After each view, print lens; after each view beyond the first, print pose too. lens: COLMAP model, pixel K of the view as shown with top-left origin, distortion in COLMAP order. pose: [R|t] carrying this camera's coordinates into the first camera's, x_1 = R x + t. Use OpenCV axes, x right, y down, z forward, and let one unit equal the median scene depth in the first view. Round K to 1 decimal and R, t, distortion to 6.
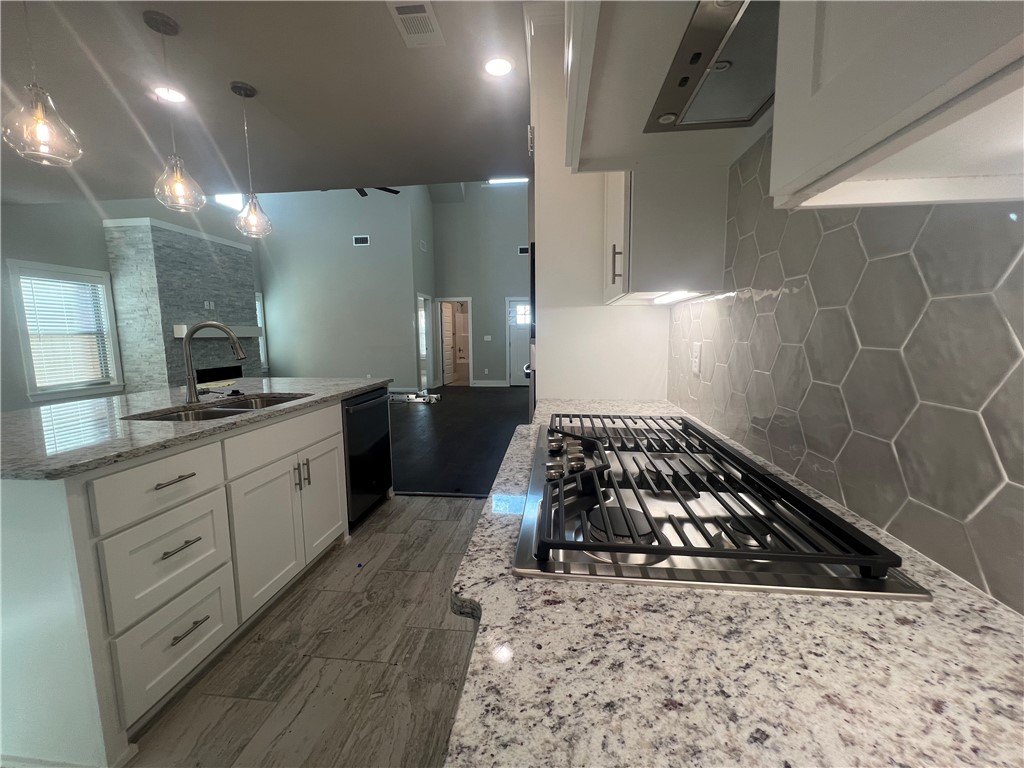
lens RADIAL K [[409.0, 0, 512.0], [0, 409.0, 384.0], [0, 0, 1]] dist [-0.002367, 0.000789]
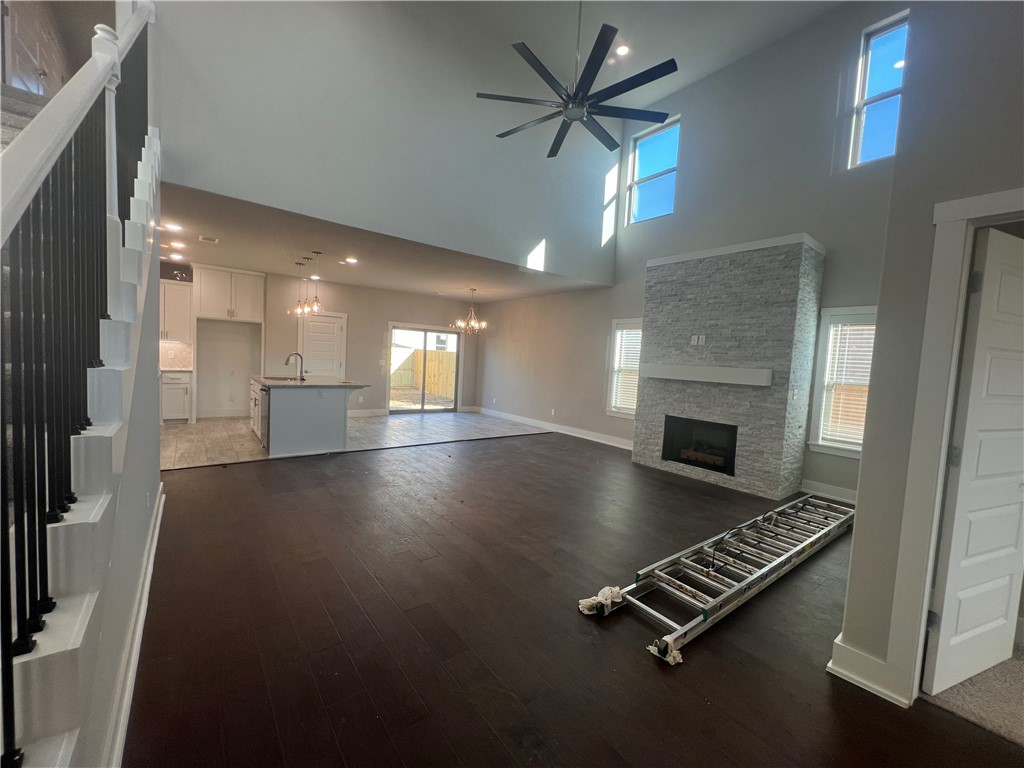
lens RADIAL K [[409.0, 0, 512.0], [0, 409.0, 384.0], [0, 0, 1]] dist [-0.002367, 0.000789]
pose [[-0.712931, 0.016829, -0.701032, 0.081450], [-0.129401, 0.979386, 0.155109, -0.206064], [0.689191, 0.201296, -0.696057, 1.465750]]
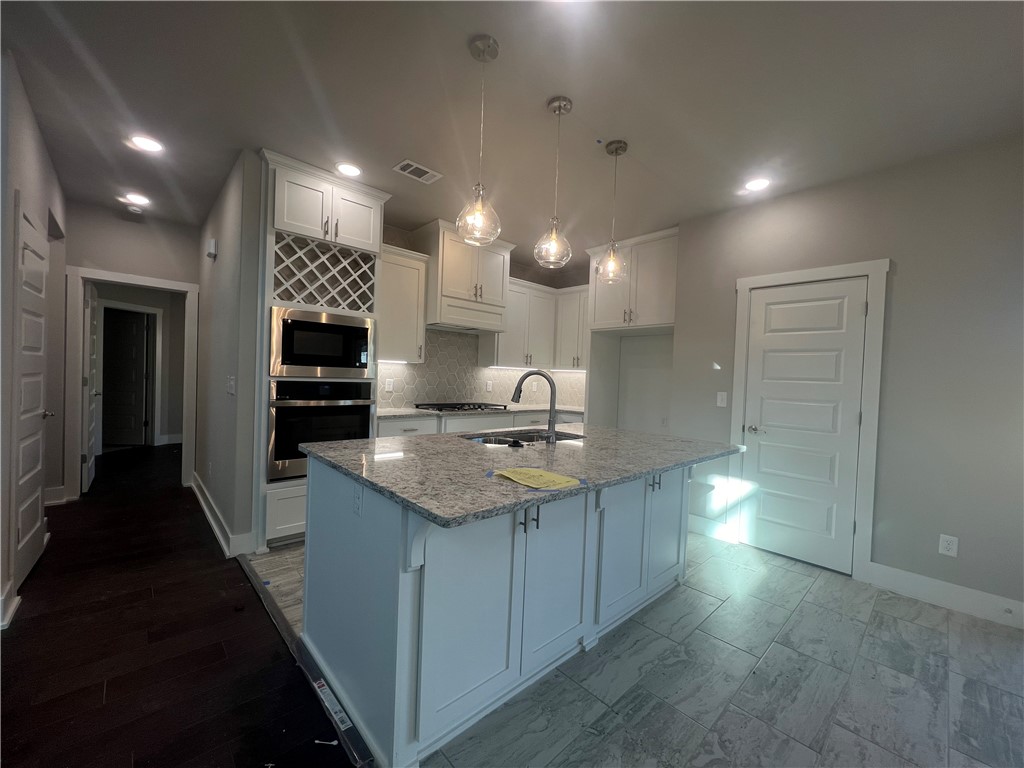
lens RADIAL K [[409.0, 0, 512.0], [0, 409.0, 384.0], [0, 0, 1]] dist [-0.002367, 0.000789]
pose [[-0.756720, -0.029924, 0.653054, -0.495062], [0.049494, 0.993462, 0.102873, -0.080150], [-0.651863, 0.110168, -0.750292, 0.657159]]
